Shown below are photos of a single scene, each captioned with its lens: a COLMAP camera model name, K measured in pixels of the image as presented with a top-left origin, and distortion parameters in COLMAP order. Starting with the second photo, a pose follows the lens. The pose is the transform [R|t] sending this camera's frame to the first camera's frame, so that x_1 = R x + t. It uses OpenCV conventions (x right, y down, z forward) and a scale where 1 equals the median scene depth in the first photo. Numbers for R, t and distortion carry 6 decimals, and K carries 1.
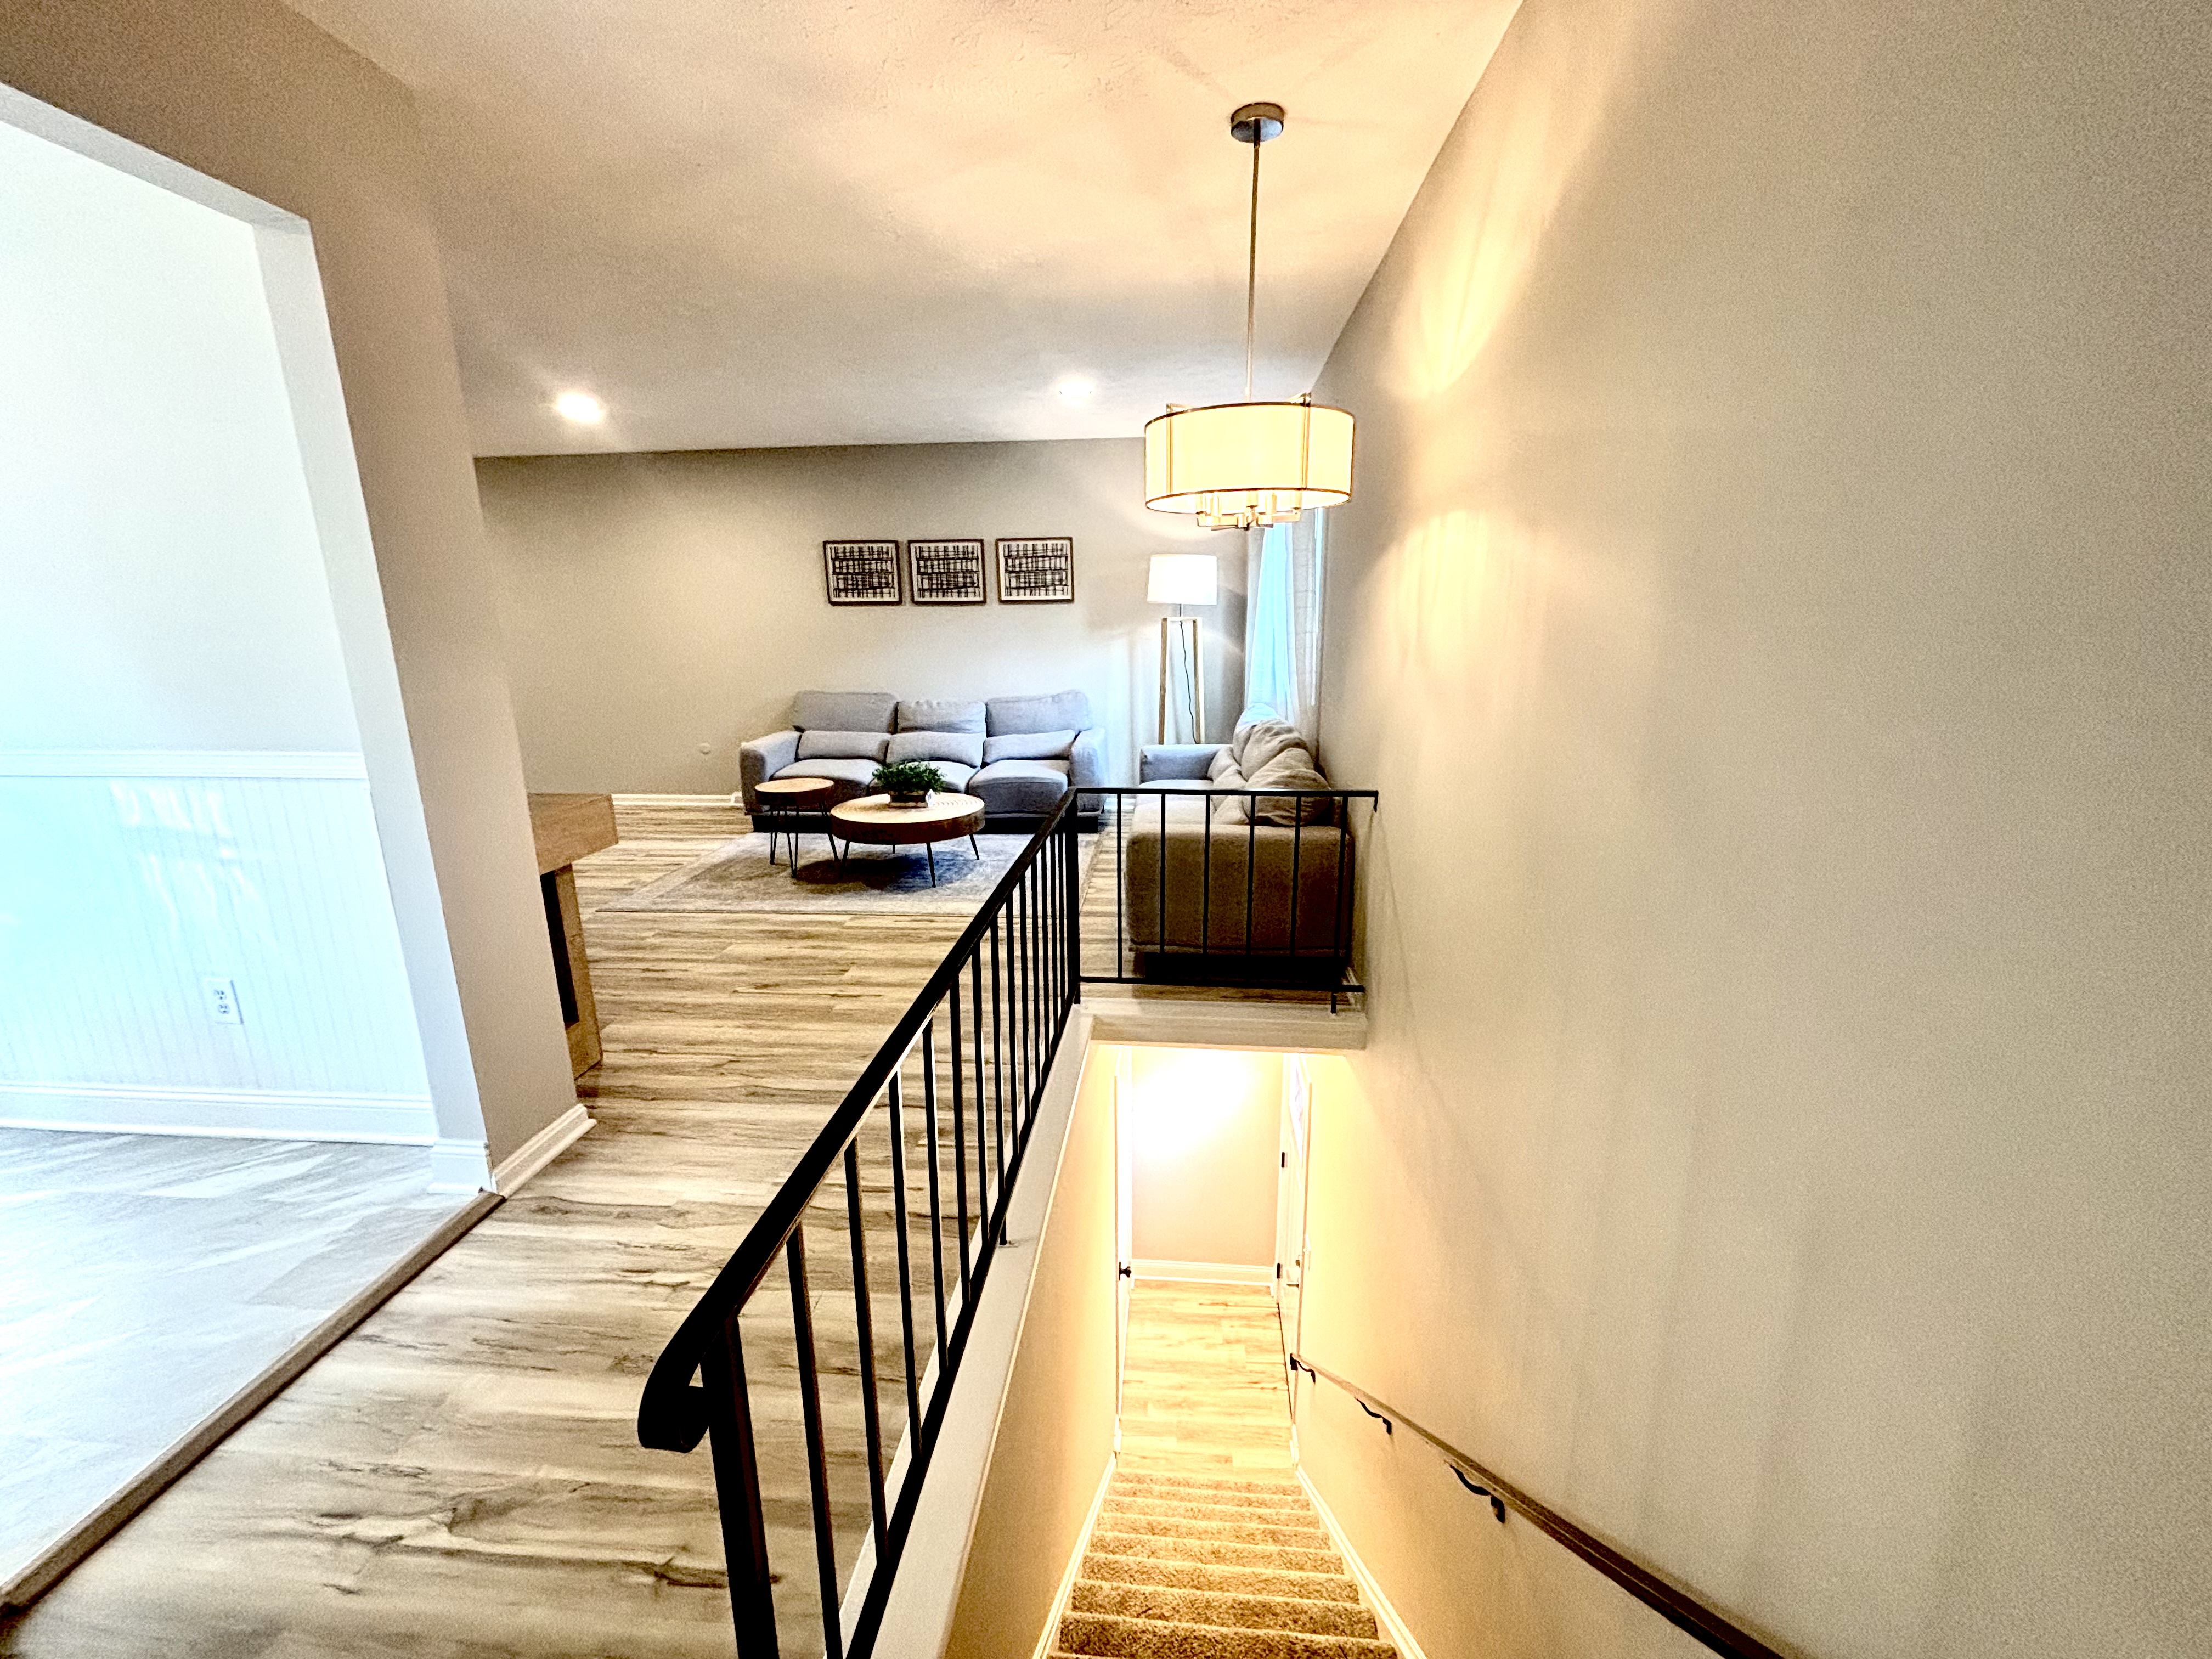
lens RADIAL K [[895.4, 0, 1114.4], [0, 895.4, 828.0], [0, 0, 1]] dist [0.002457, -0.000137]
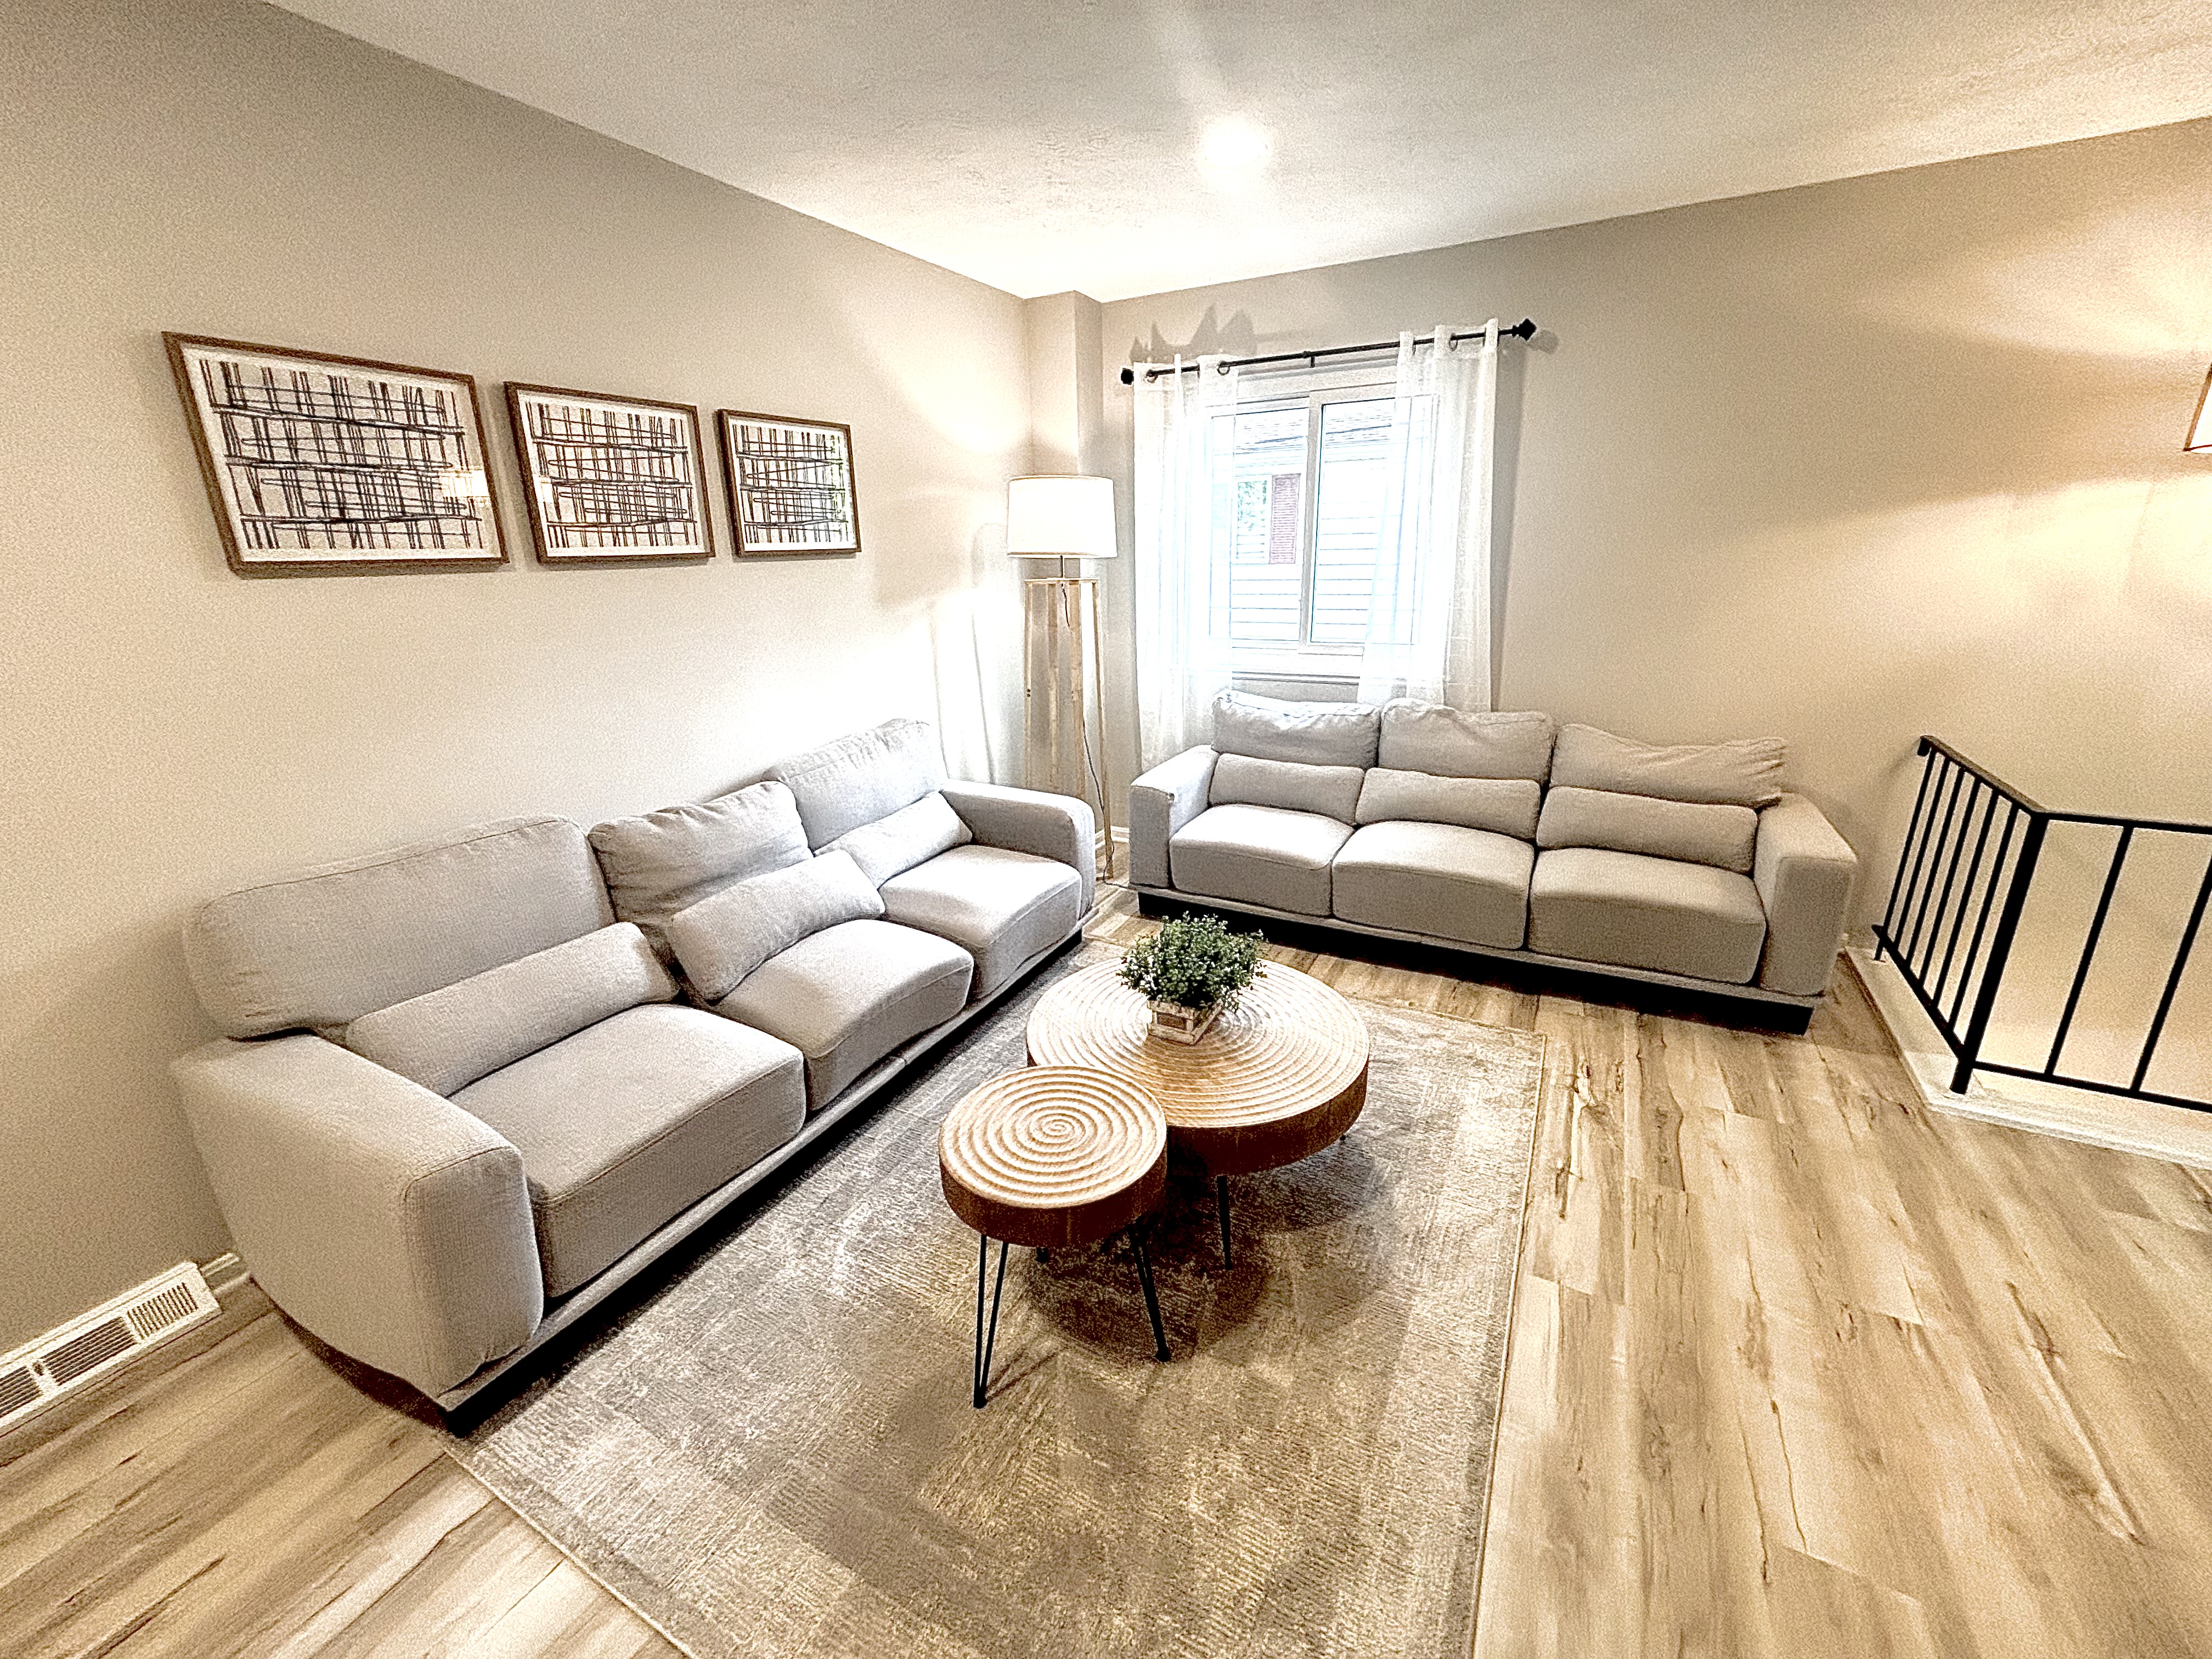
lens RADIAL K [[895.4, 0, 1107.0], [0, 895.4, 821.5], [0, 0, 1]] dist [0.002457, -0.000137]
pose [[0.407029, -0.273414, 0.871535, -0.913456], [0.232497, 0.953734, 0.190619, -0.320914], [-0.883330, 0.125042, 0.451765, 1.242076]]
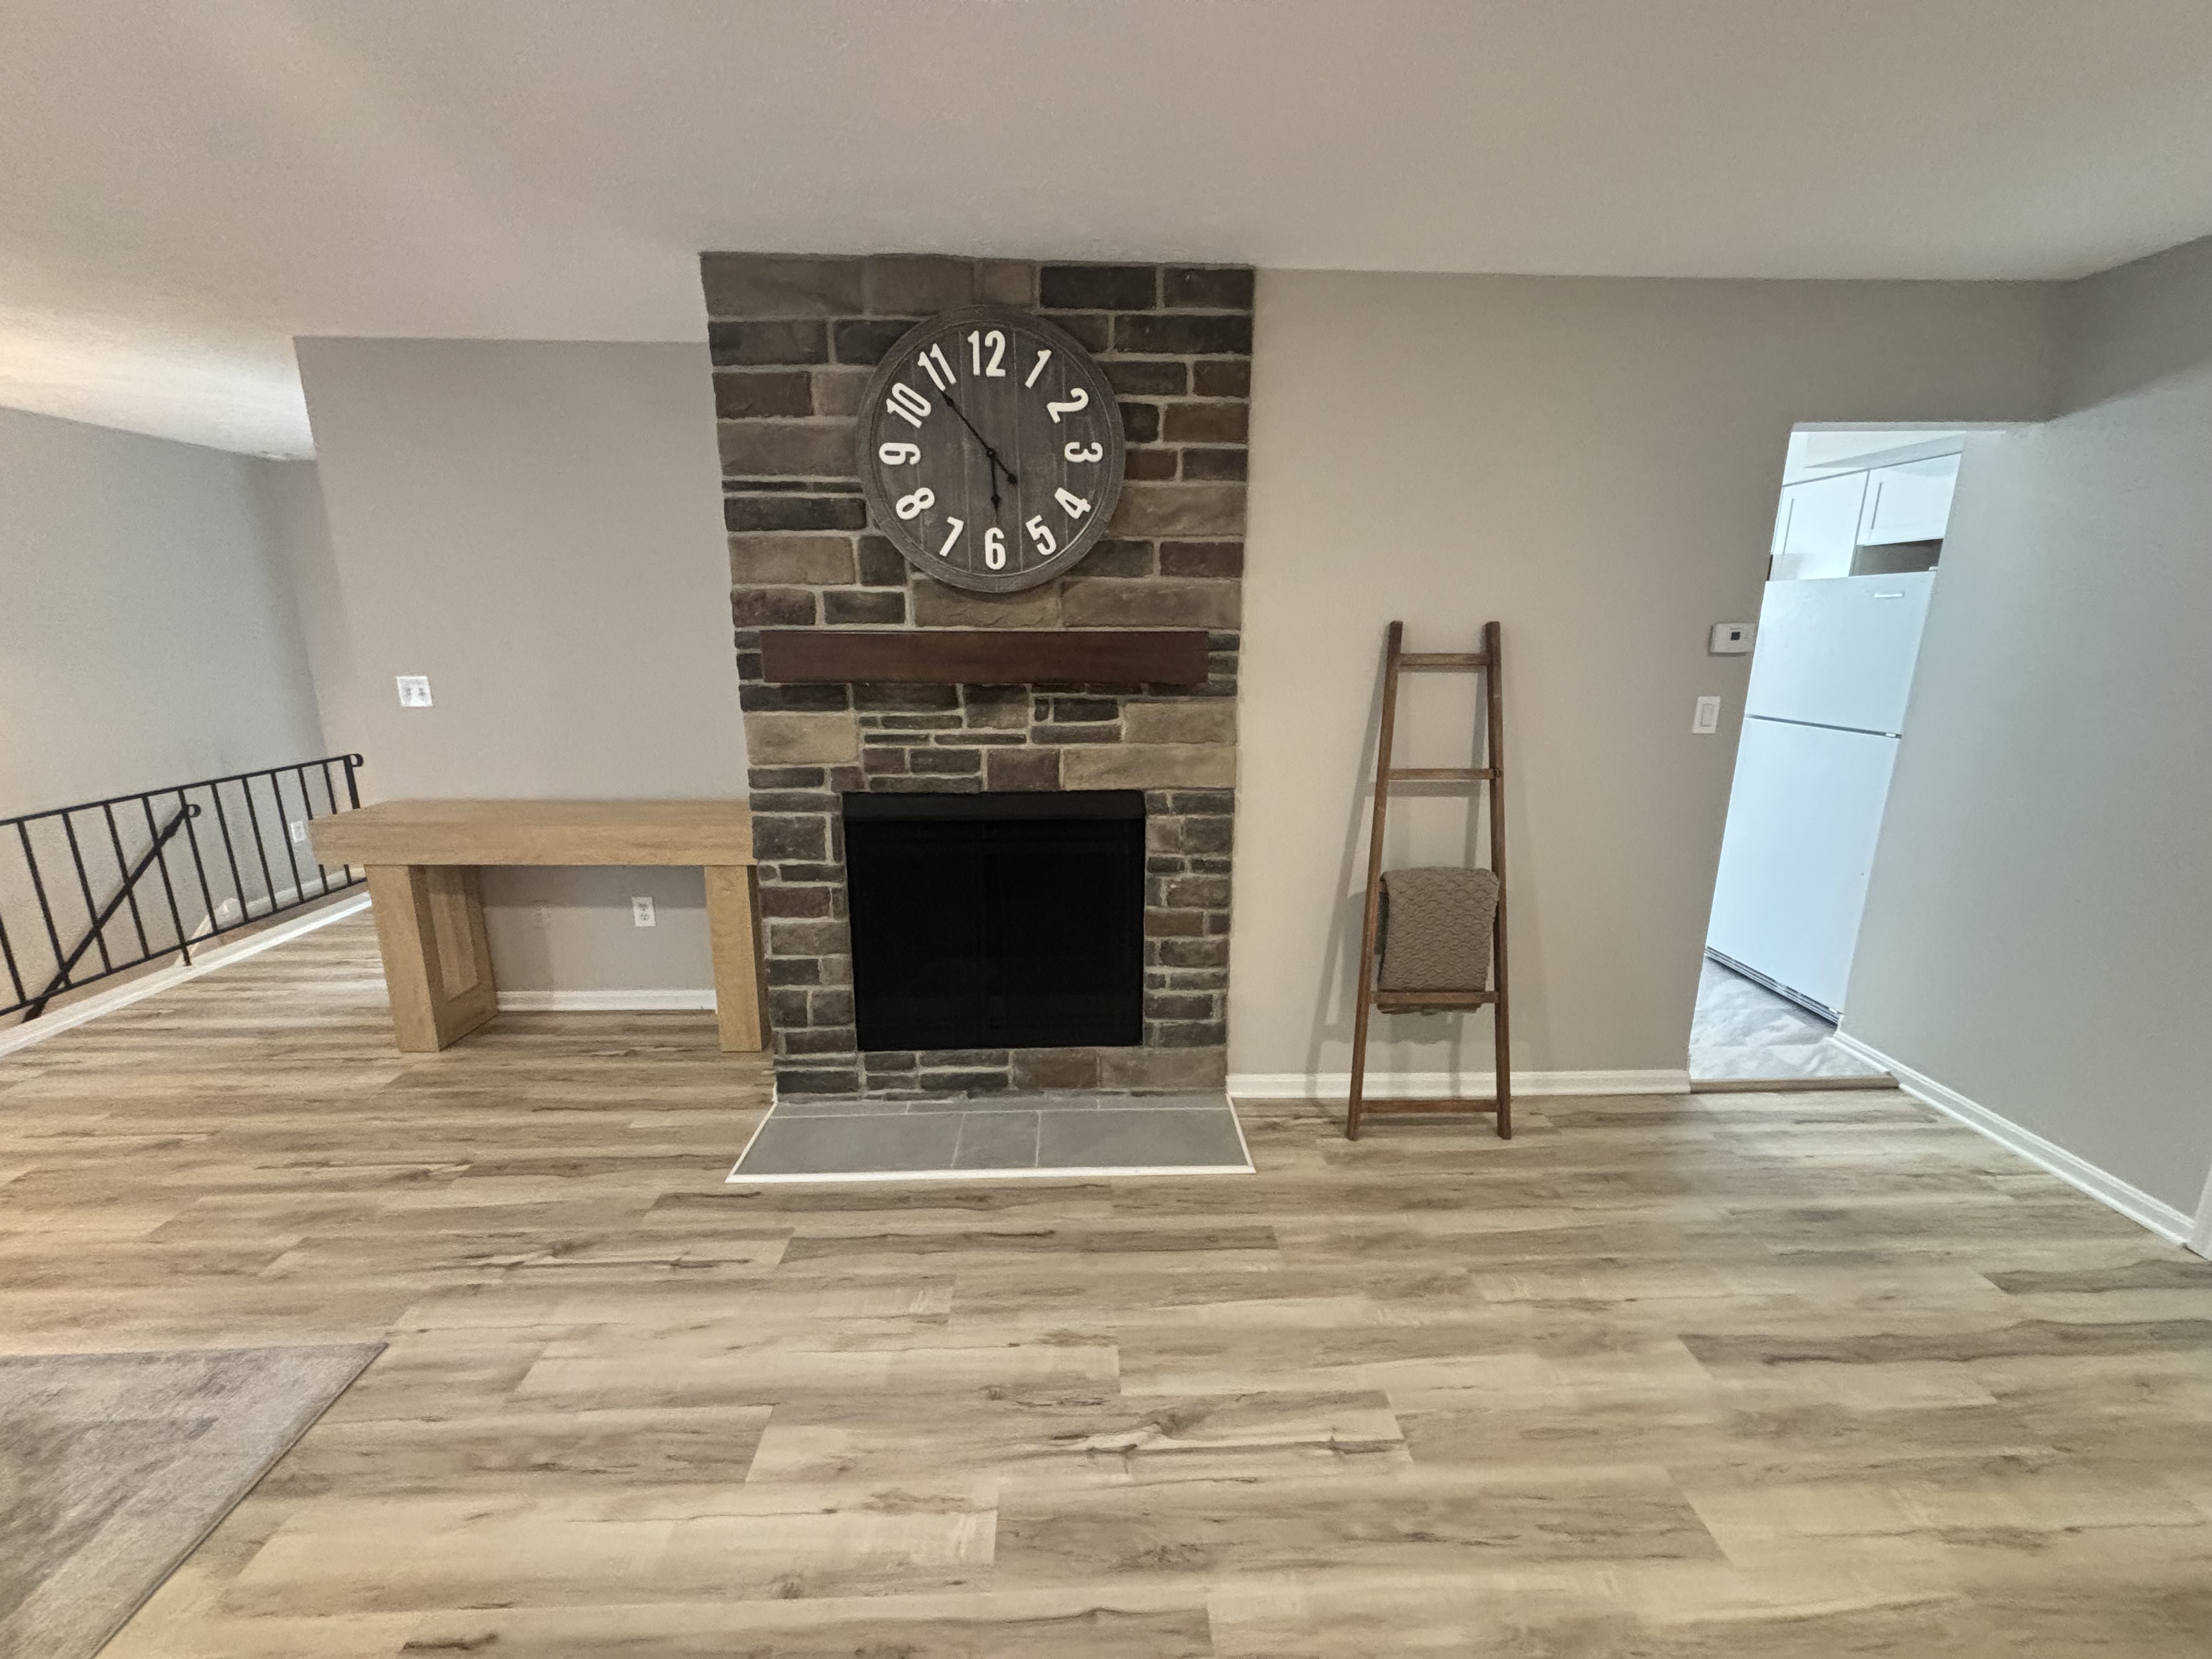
lens RADIAL K [[895.4, 0, 1102.4], [0, 895.4, 828.5], [0, 0, 1]] dist [0.002457, -0.000137]
pose [[-0.993231, 0.031343, -0.111846, -1.191538], [-0.023008, 0.890735, 0.453940, -0.469023], [0.113853, 0.453441, -0.883985, 1.762231]]
